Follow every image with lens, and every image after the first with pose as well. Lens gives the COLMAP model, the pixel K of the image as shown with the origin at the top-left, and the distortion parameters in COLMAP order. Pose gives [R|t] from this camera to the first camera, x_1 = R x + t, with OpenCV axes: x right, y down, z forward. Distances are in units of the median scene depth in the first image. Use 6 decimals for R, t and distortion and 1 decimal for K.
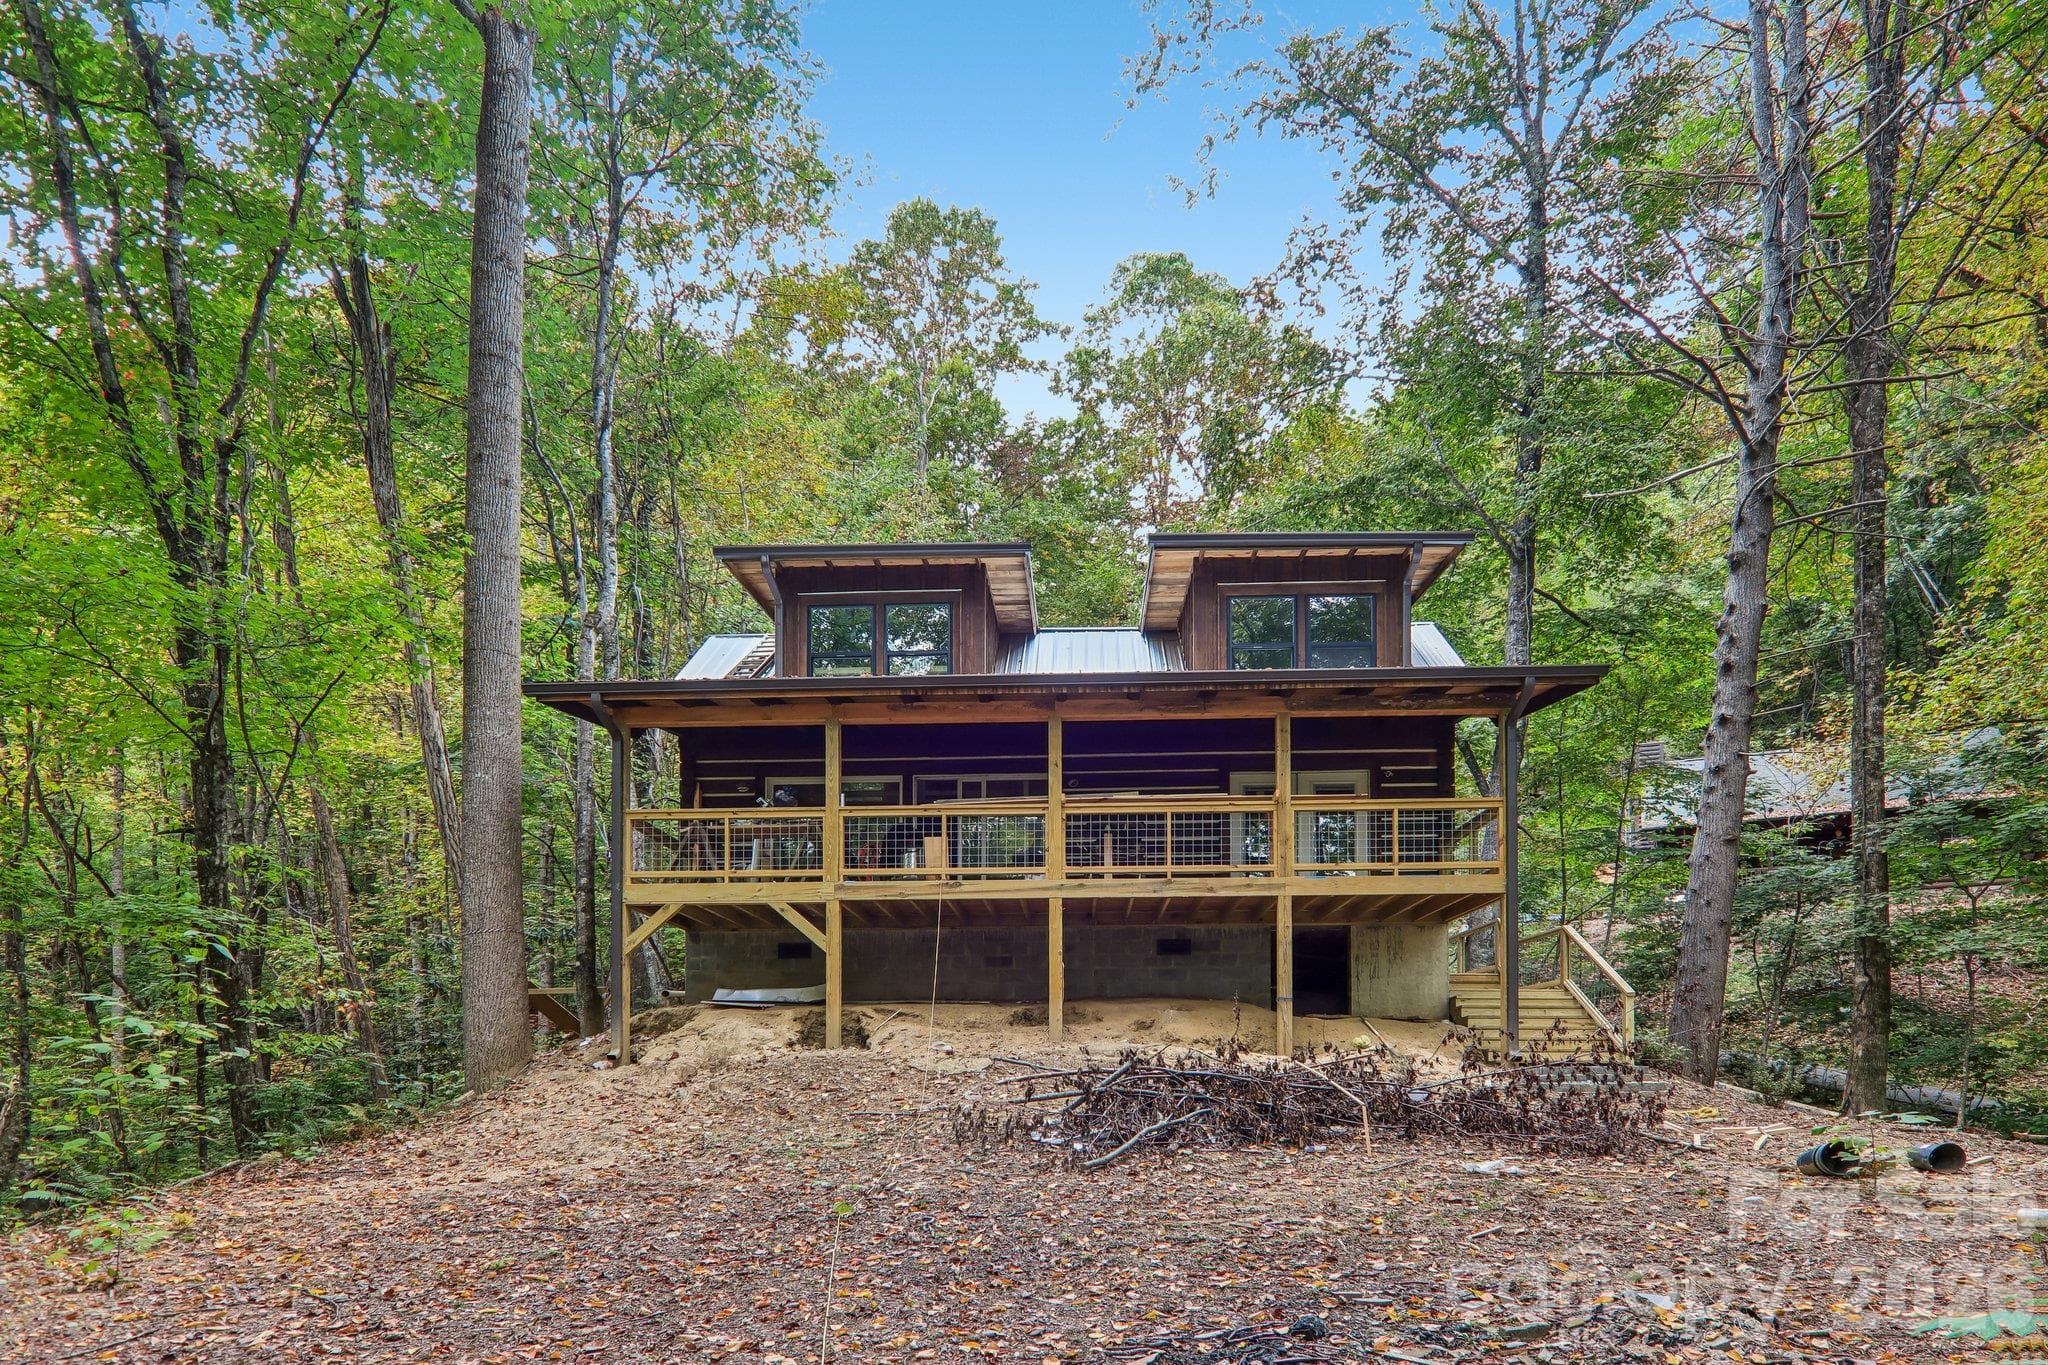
lens RADIAL K [[1154.1, 0, 1018.8], [0, 1154.1, 721.2], [0, 0, 1]] dist [0.006285, -0.018786]
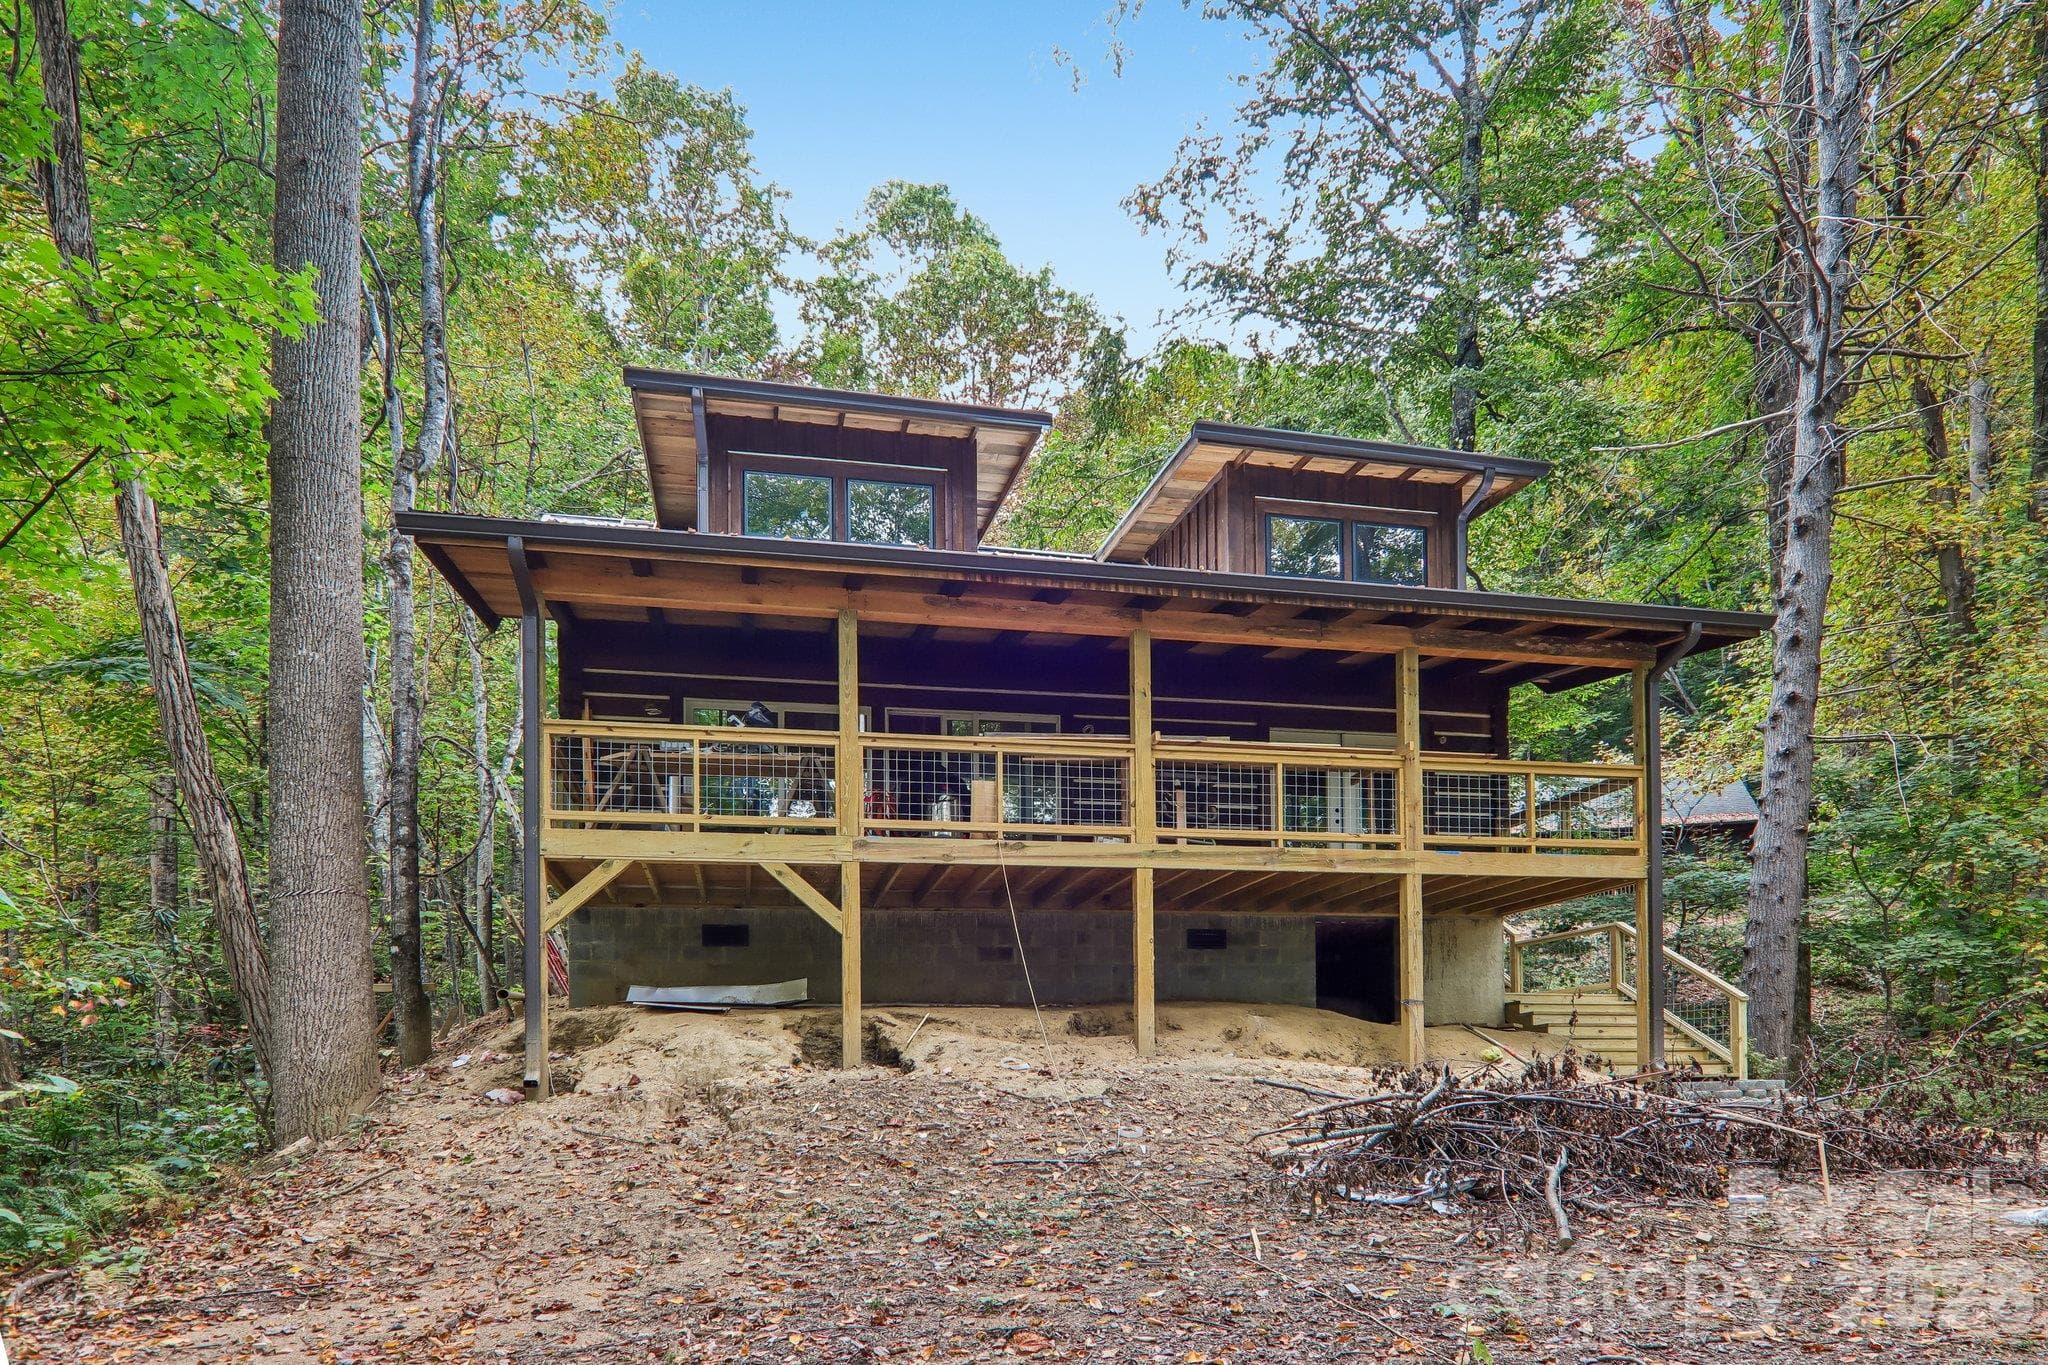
lens RADIAL K [[1263.8, 0, 1024.1], [0, 1263.8, 764.0], [0, 0, 1]] dist [-0.005227, -0.001868]
pose [[0.969547, 0.049326, 0.239886, -0.237333], [-0.059626, 0.997576, 0.035866, 0.058123], [-0.237535, -0.049077, 0.970138, 0.213451]]
